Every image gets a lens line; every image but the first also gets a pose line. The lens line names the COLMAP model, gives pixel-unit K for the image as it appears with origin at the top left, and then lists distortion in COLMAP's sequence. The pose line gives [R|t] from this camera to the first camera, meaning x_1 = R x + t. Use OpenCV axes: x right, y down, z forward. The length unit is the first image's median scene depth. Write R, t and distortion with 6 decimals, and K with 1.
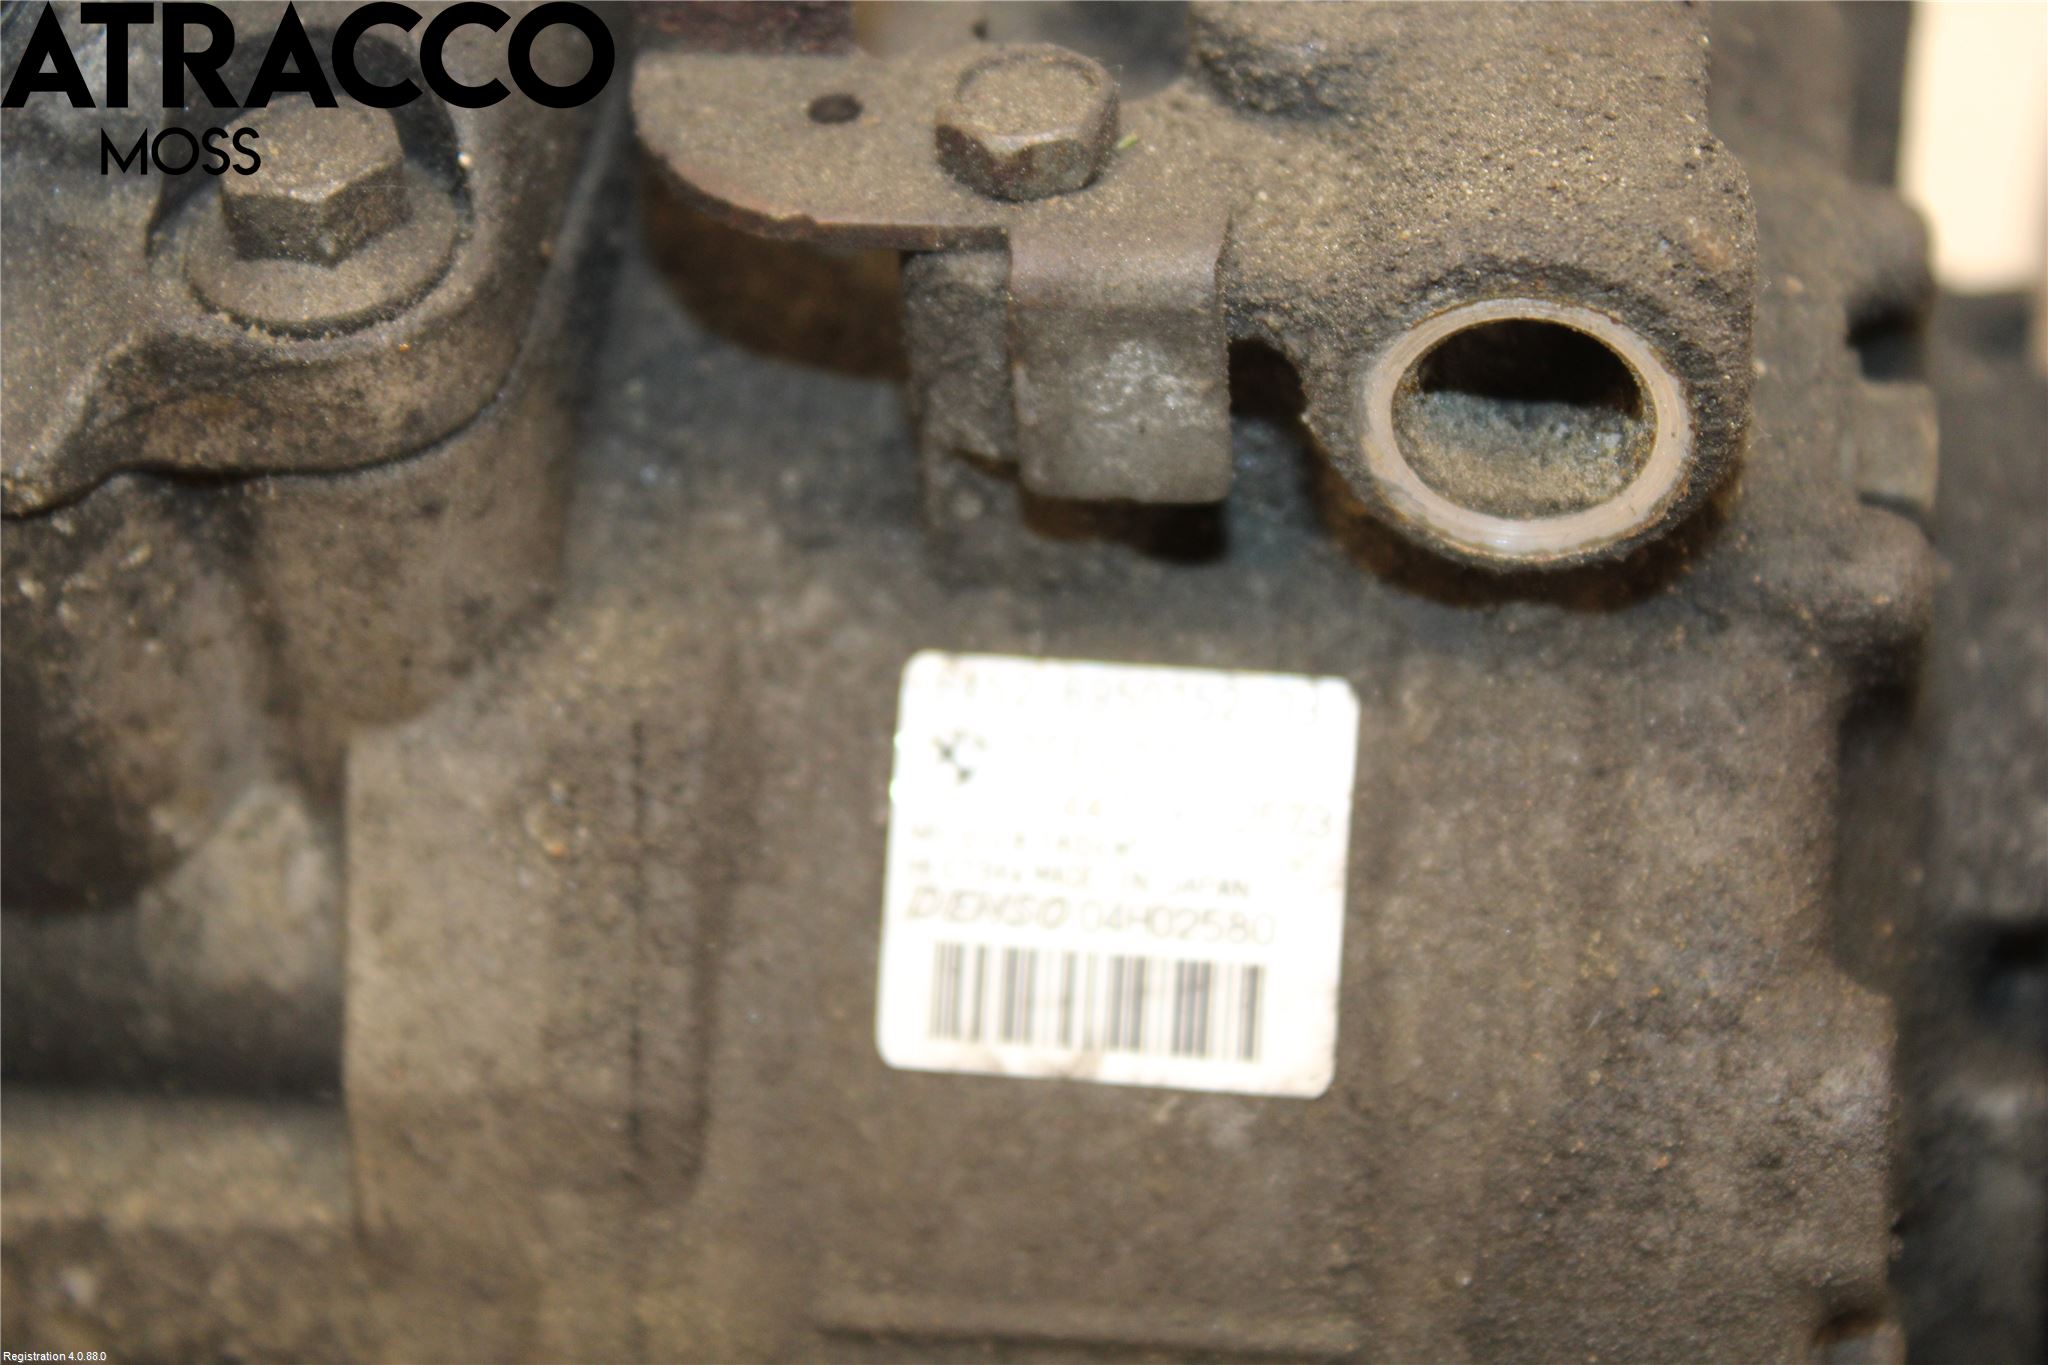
lens RADIAL K [[5213.8, 0, 1024.0], [0, 5213.8, 682.5], [0, 0, 1]] dist [-0.040684, -0.104569]
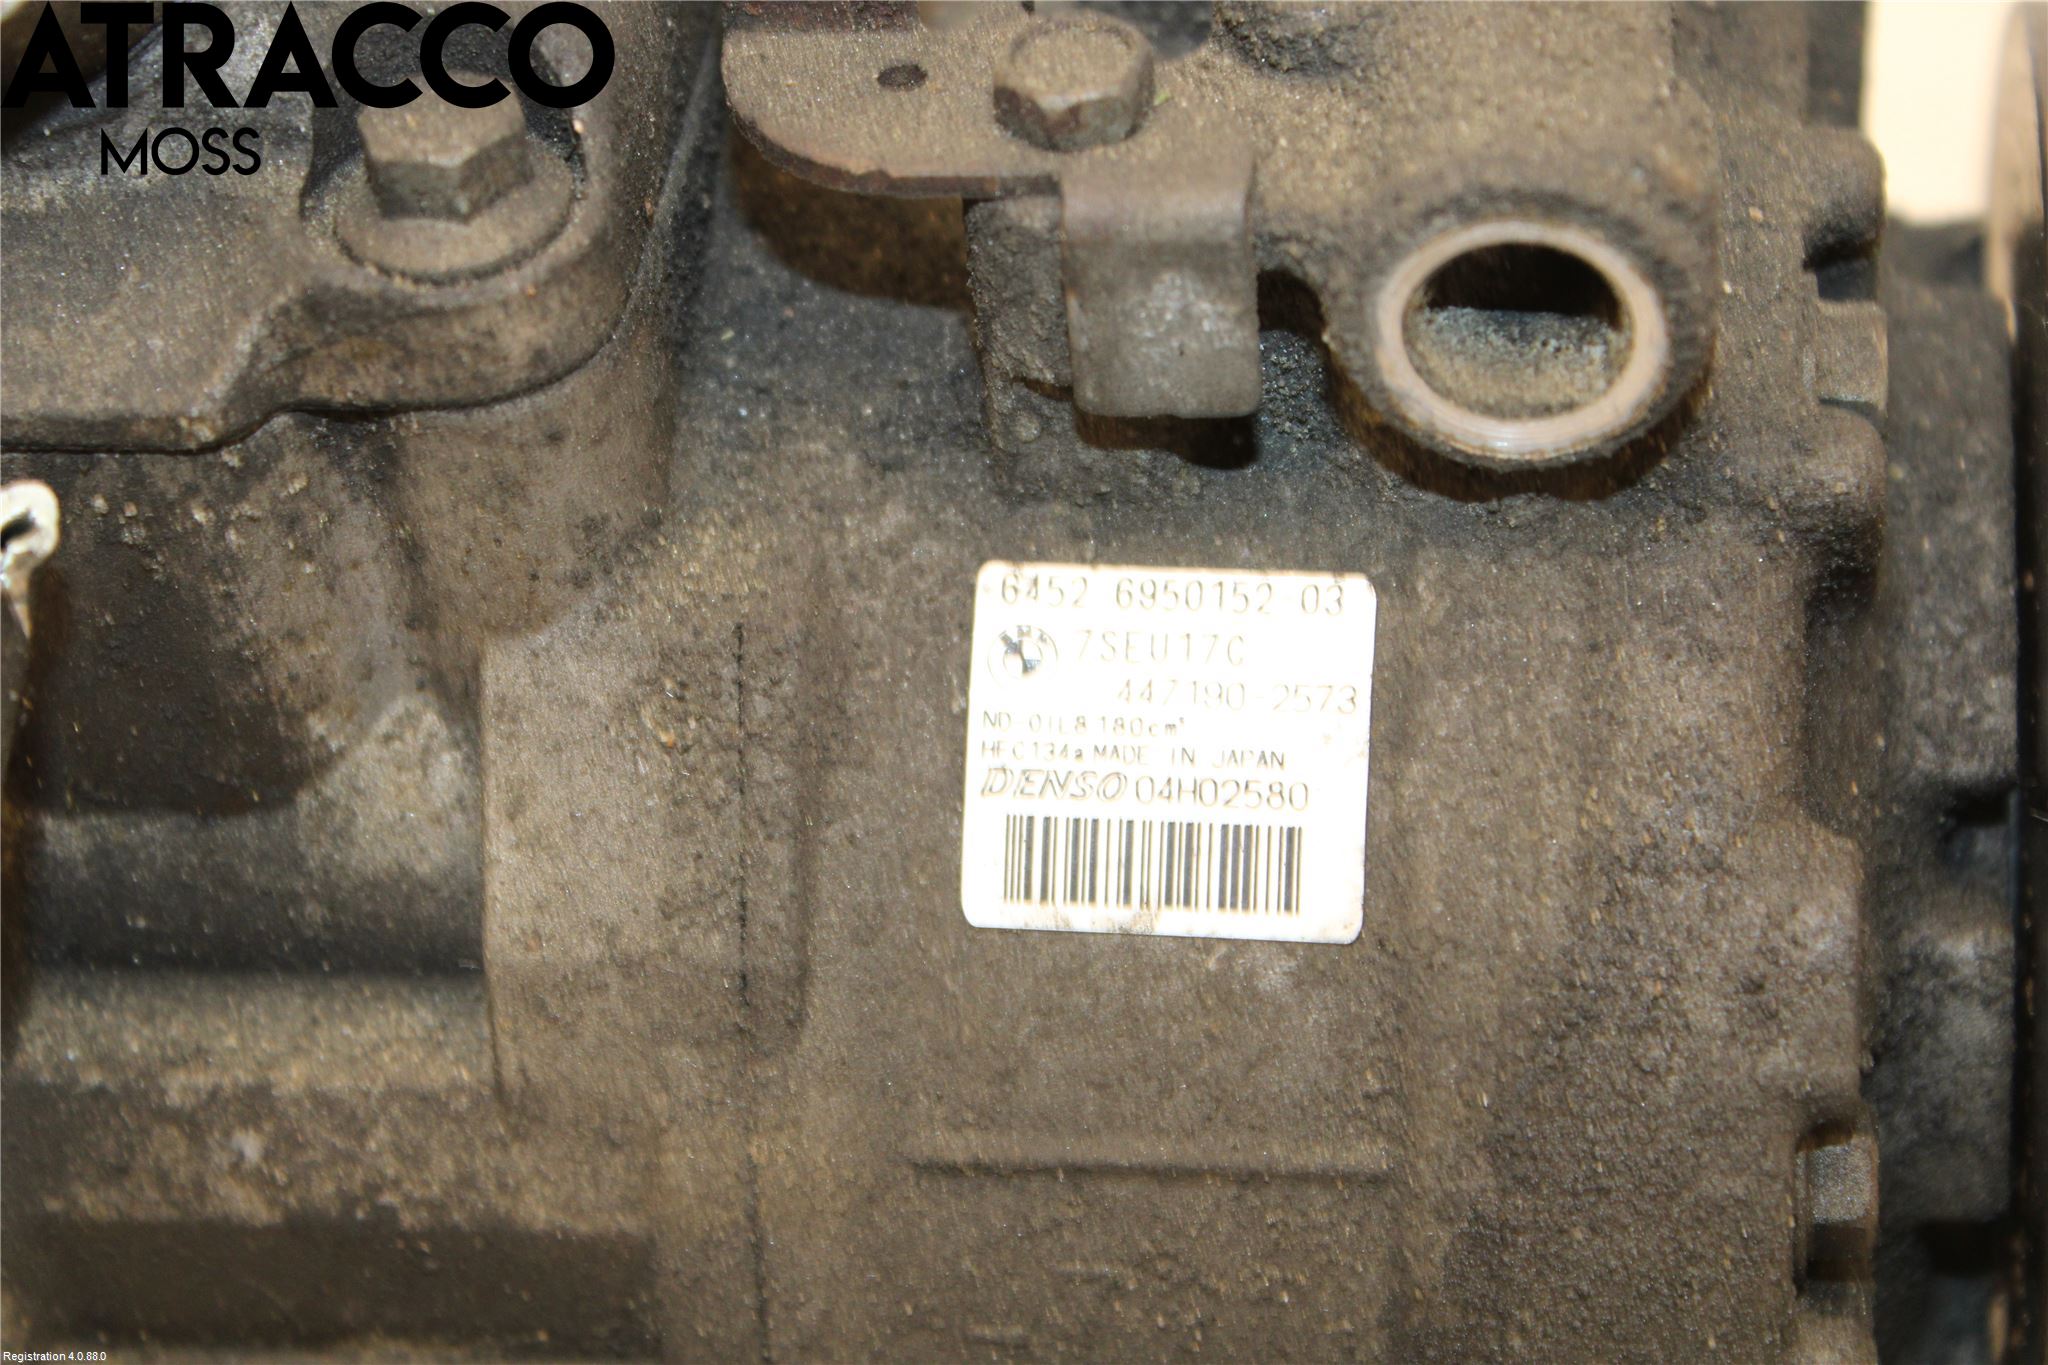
lens RADIAL K [[5236.8, 0, 975.7], [0, 5236.8, 682.1], [0, 0, 1]] dist [-0.049748, 0.124101]
pose [[0.999670, -0.023641, -0.010029, -0.012137], [0.023524, 0.999655, -0.011649, 0.034916], [0.010301, 0.011409, 0.999882, -0.133989]]
